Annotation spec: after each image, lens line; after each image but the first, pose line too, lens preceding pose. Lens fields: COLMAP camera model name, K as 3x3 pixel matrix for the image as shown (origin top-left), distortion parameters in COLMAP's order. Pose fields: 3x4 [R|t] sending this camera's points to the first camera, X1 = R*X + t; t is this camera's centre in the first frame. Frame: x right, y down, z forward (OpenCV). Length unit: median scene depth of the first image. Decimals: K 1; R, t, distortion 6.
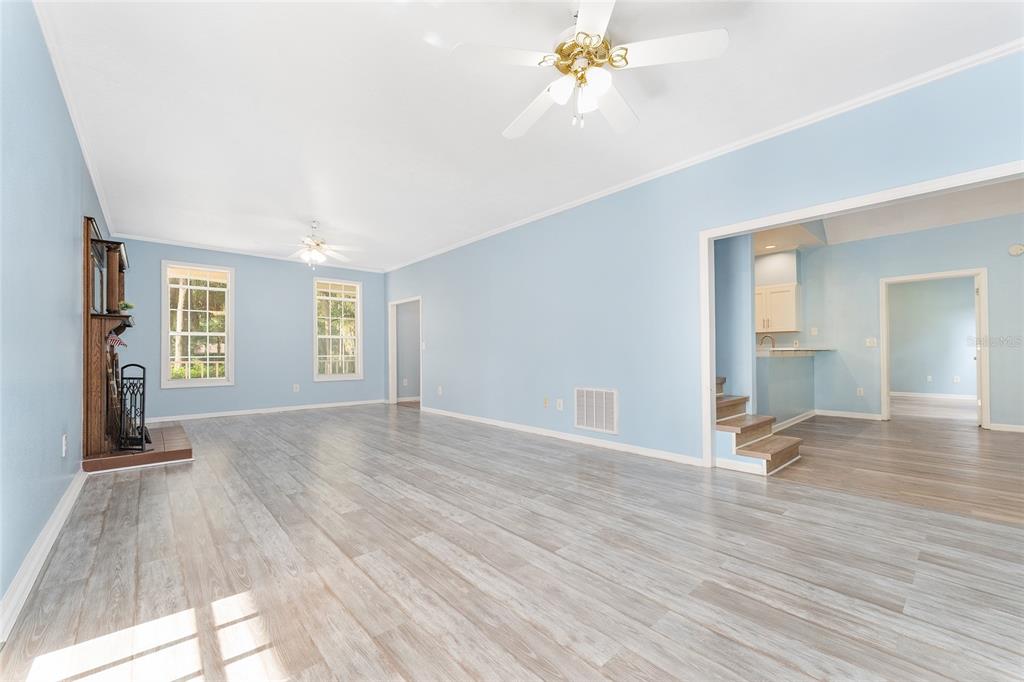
lens RADIAL K [[416.8, 0, 512.0], [0, 416.8, 338.0], [0, 0, 1]] dist [0.000182, -0.000082]
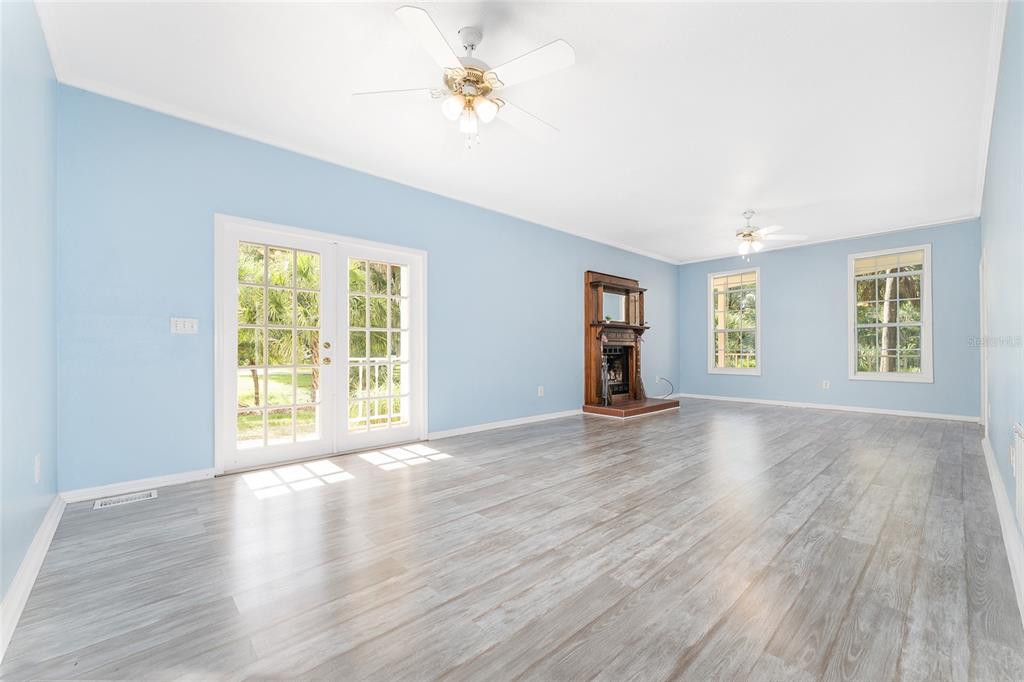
lens RADIAL K [[416.8, 0, 512.7], [0, 416.8, 349.5], [0, 0, 1]] dist [0.000182, -0.000082]
pose [[0.000339, 0.004846, -0.999988, 0.965206], [0.041768, 0.999116, 0.004855, 0.030076], [0.999127, -0.041769, 0.000136, 0.832914]]
